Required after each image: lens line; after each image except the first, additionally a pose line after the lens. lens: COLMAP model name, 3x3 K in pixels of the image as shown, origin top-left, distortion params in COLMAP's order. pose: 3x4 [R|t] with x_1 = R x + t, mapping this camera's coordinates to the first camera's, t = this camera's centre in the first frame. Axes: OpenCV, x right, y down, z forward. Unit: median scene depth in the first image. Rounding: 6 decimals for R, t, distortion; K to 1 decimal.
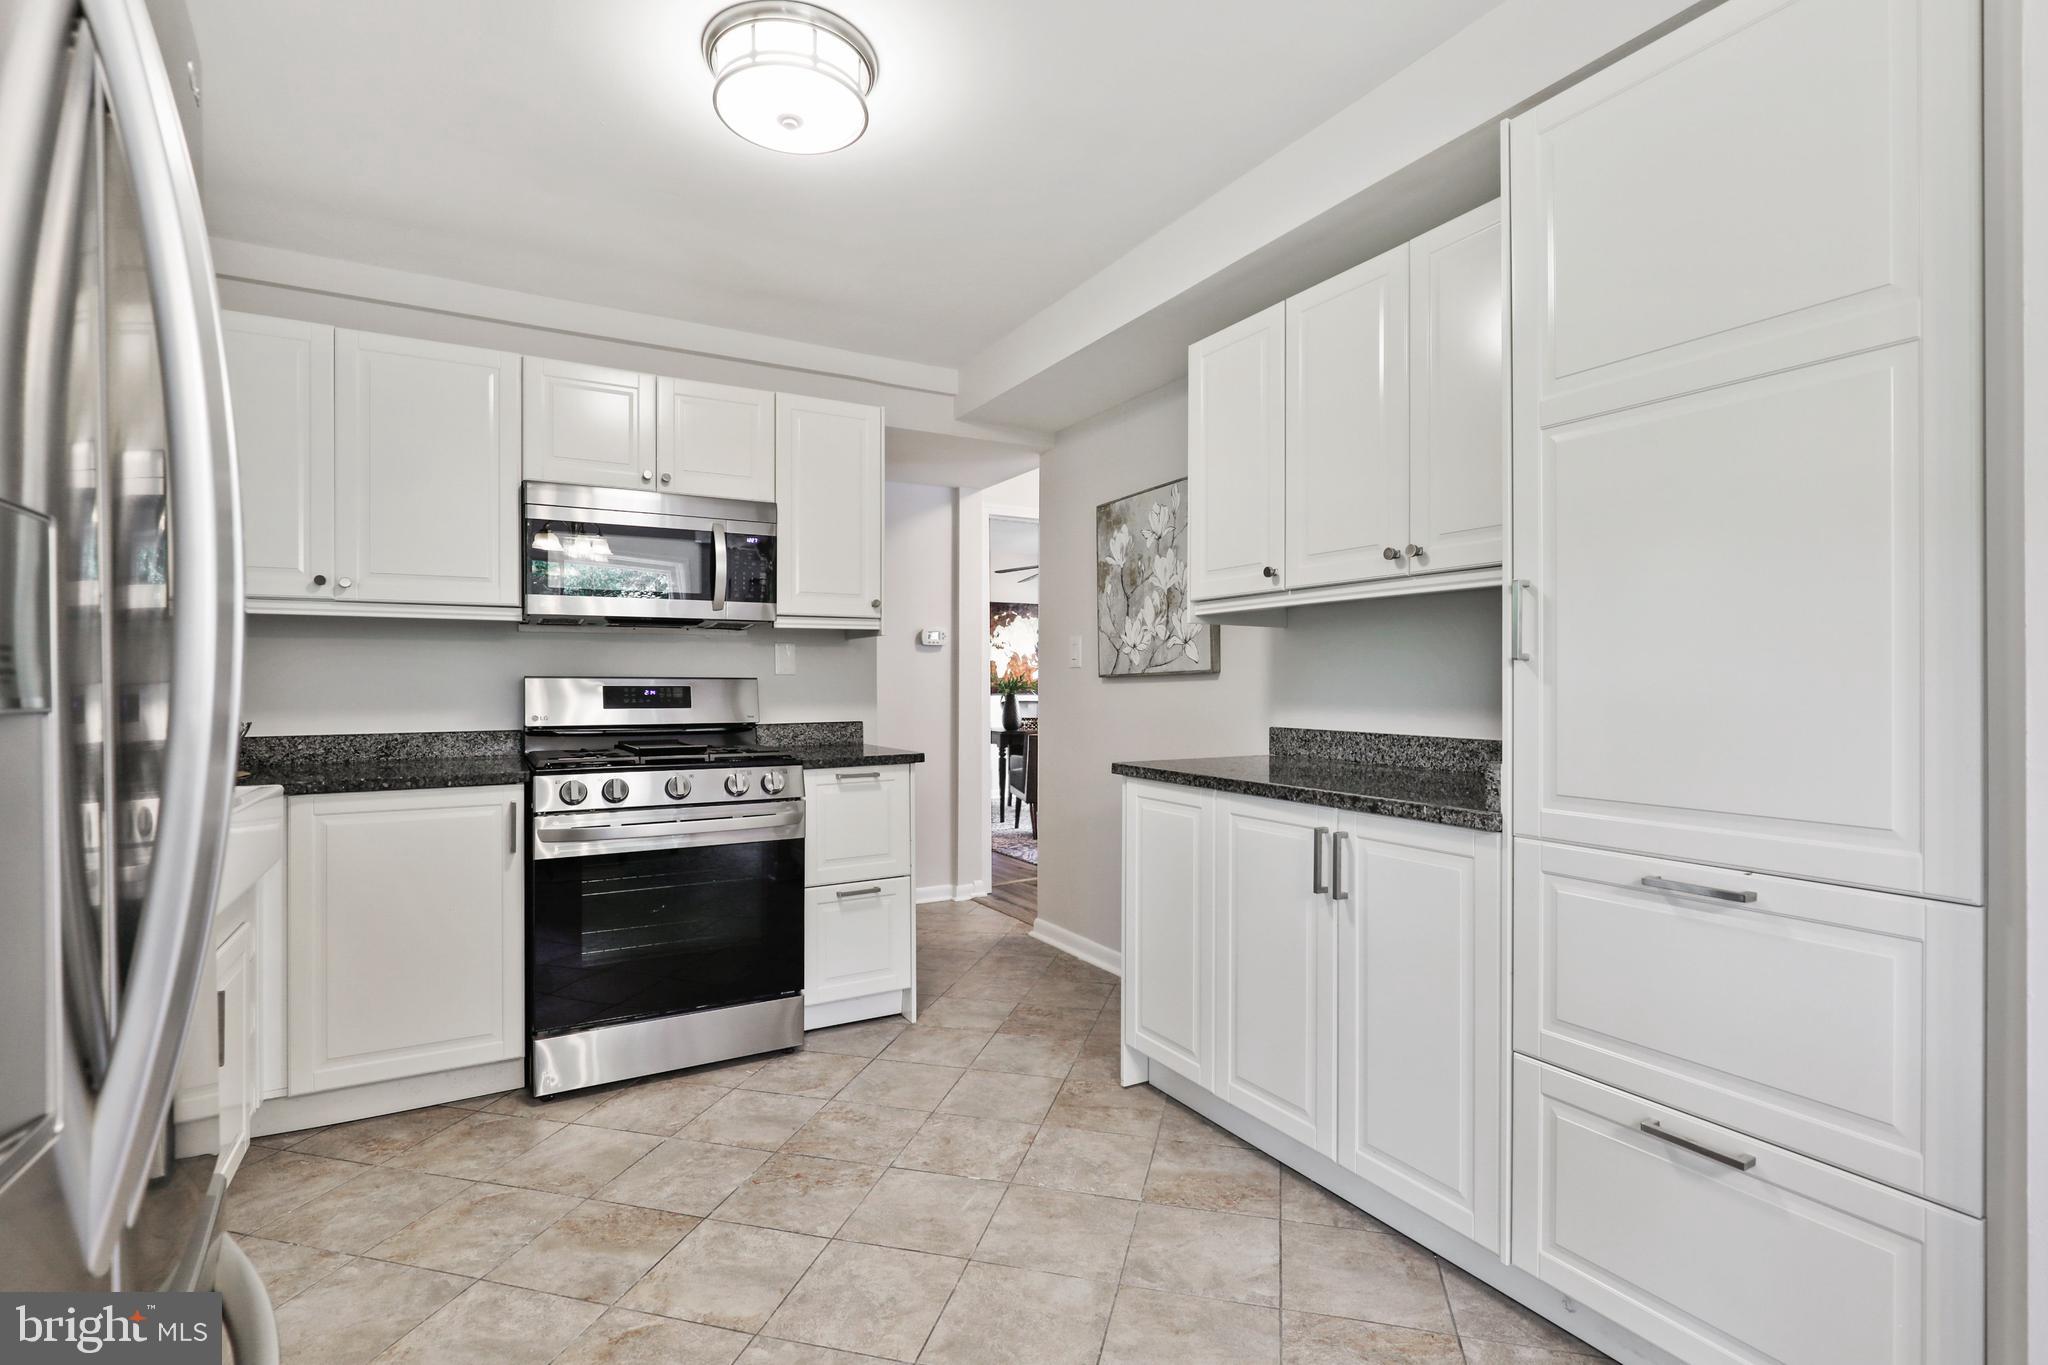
lens RADIAL K [[947.2, 0, 1037.9], [0, 947.2, 678.8], [0, 0, 1]] dist [-0.020730, 0.000496]
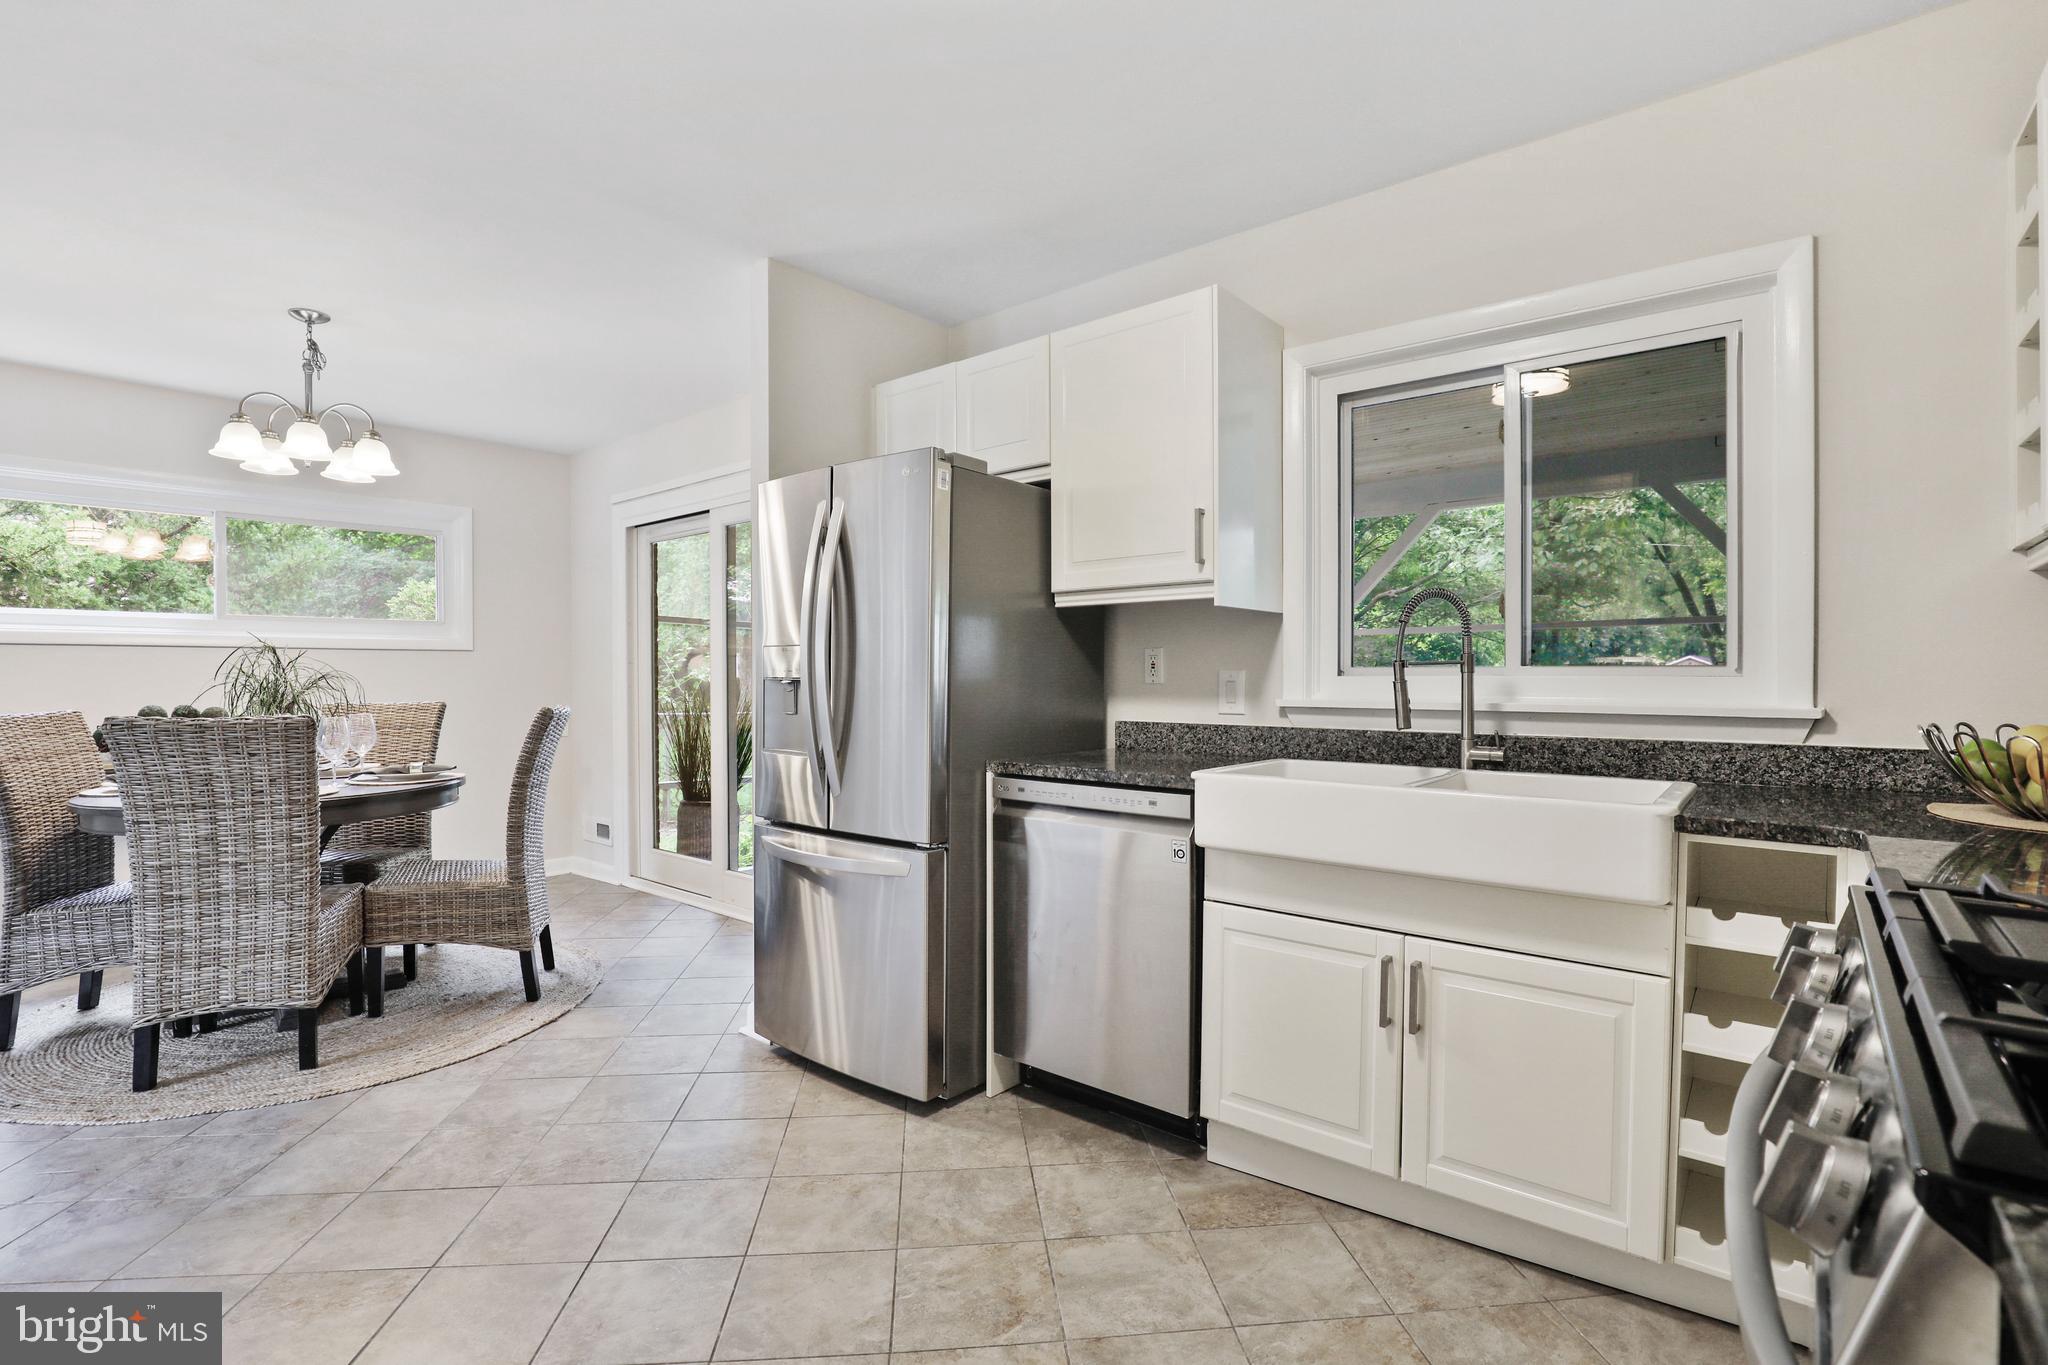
lens RADIAL K [[947.2, 0, 1029.6], [0, 947.2, 675.9], [0, 0, 1]] dist [-0.020730, 0.000496]
pose [[-0.941853, 0.006999, -0.335952, -0.072490], [0.006934, 0.999975, 0.001391, 0.003780], [0.335954, -0.001020, -0.941878, 1.196981]]
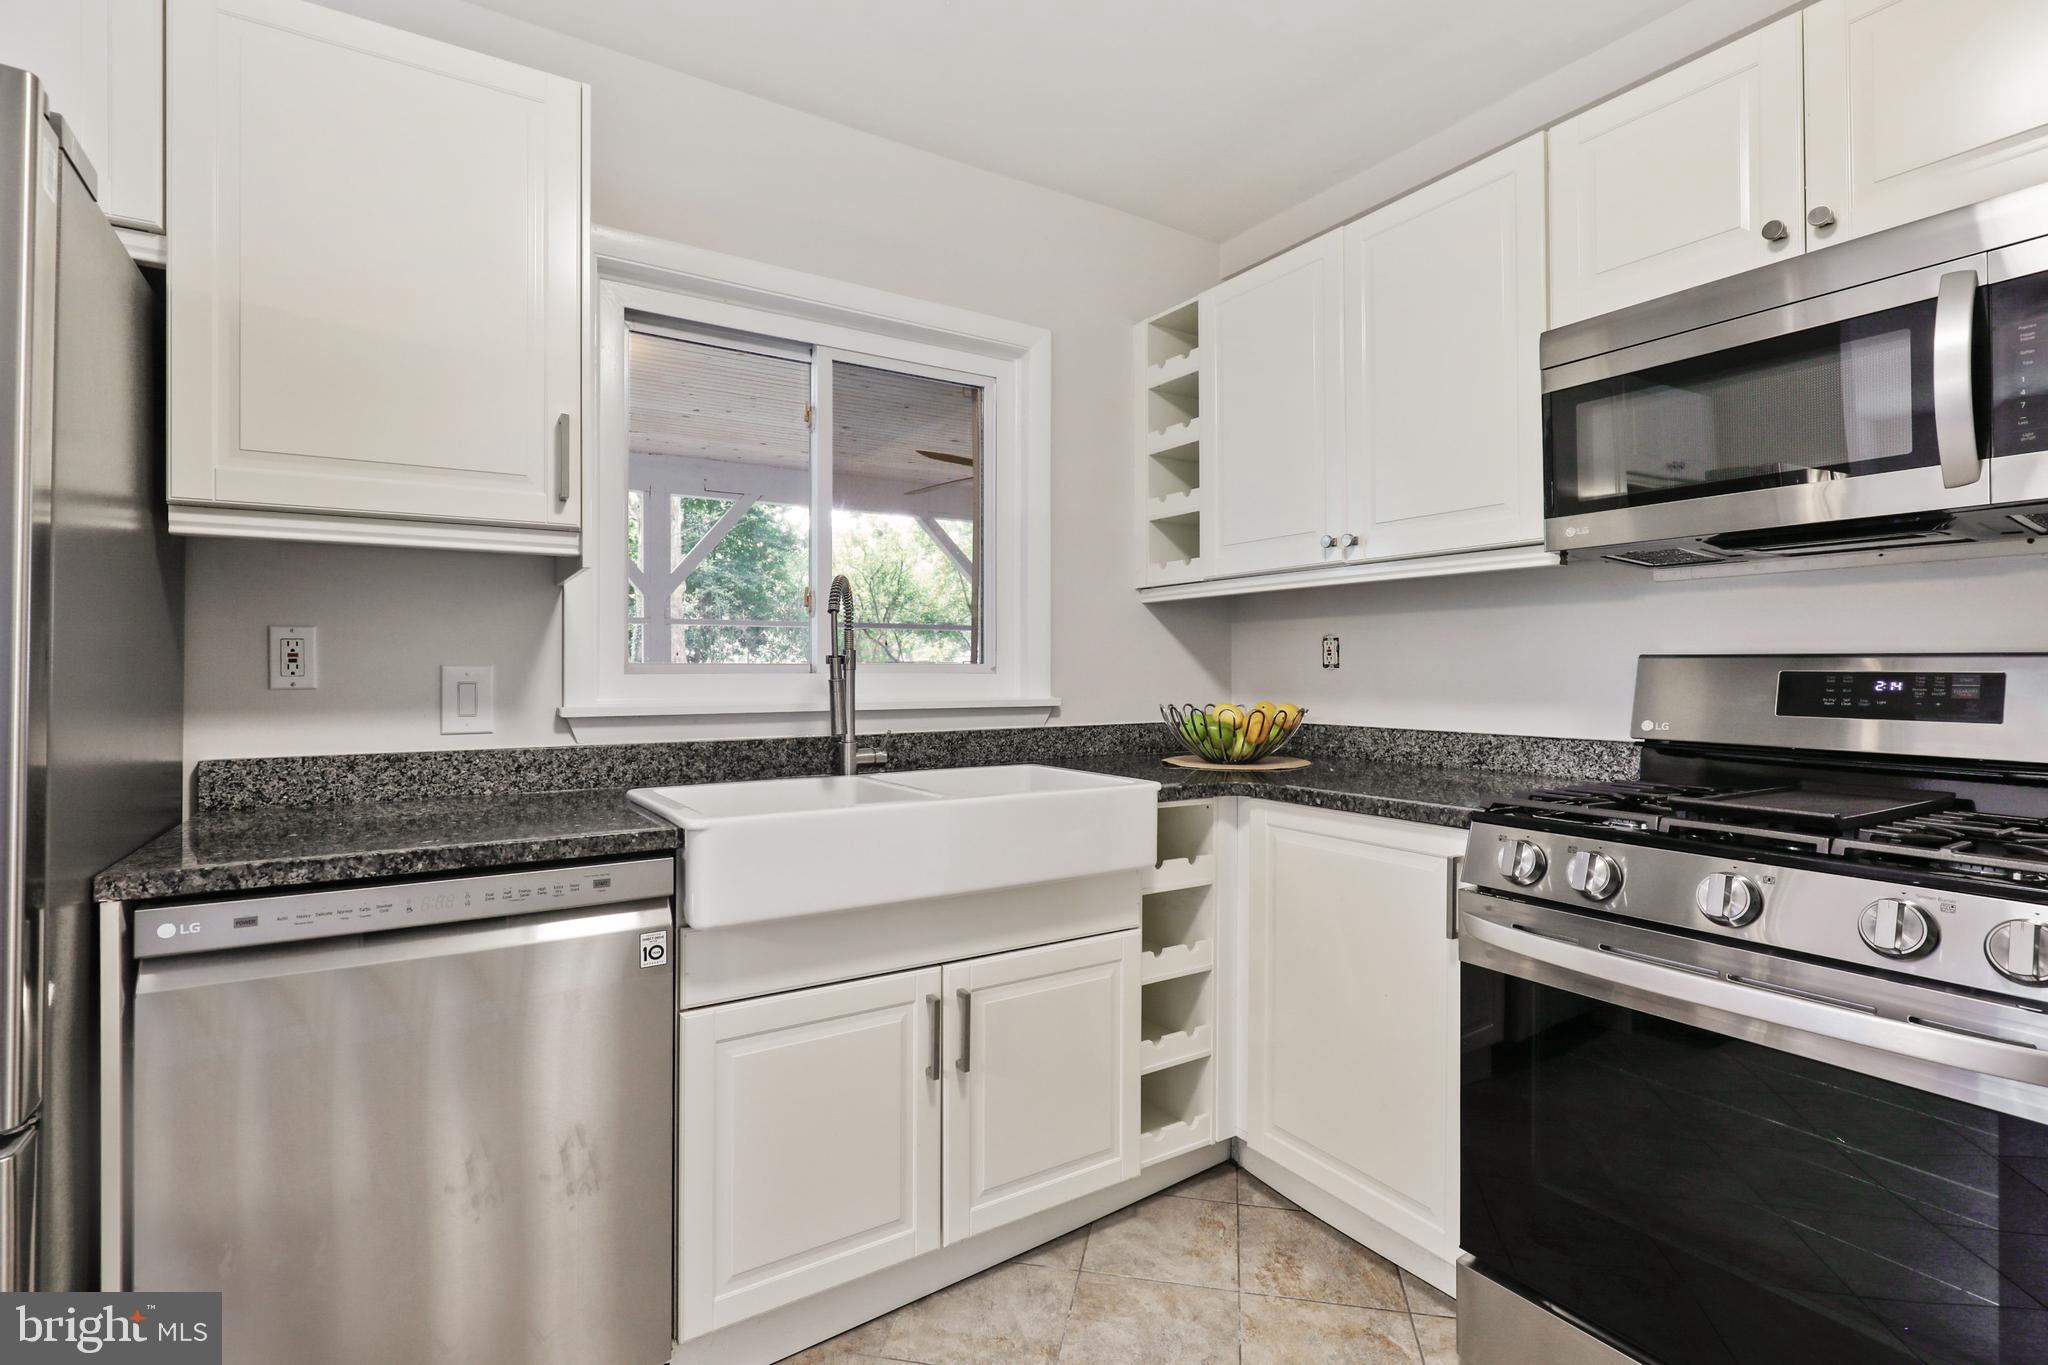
lens RADIAL K [[947.2, 0, 1017.6], [0, 947.2, 660.9], [0, 0, 1]] dist [-0.020730, 0.000496]
pose [[0.025267, -0.006115, -0.999662, 0.053693], [0.005536, 0.999967, -0.005976, 0.003126], [0.999665, -0.005383, 0.025300, 0.661157]]
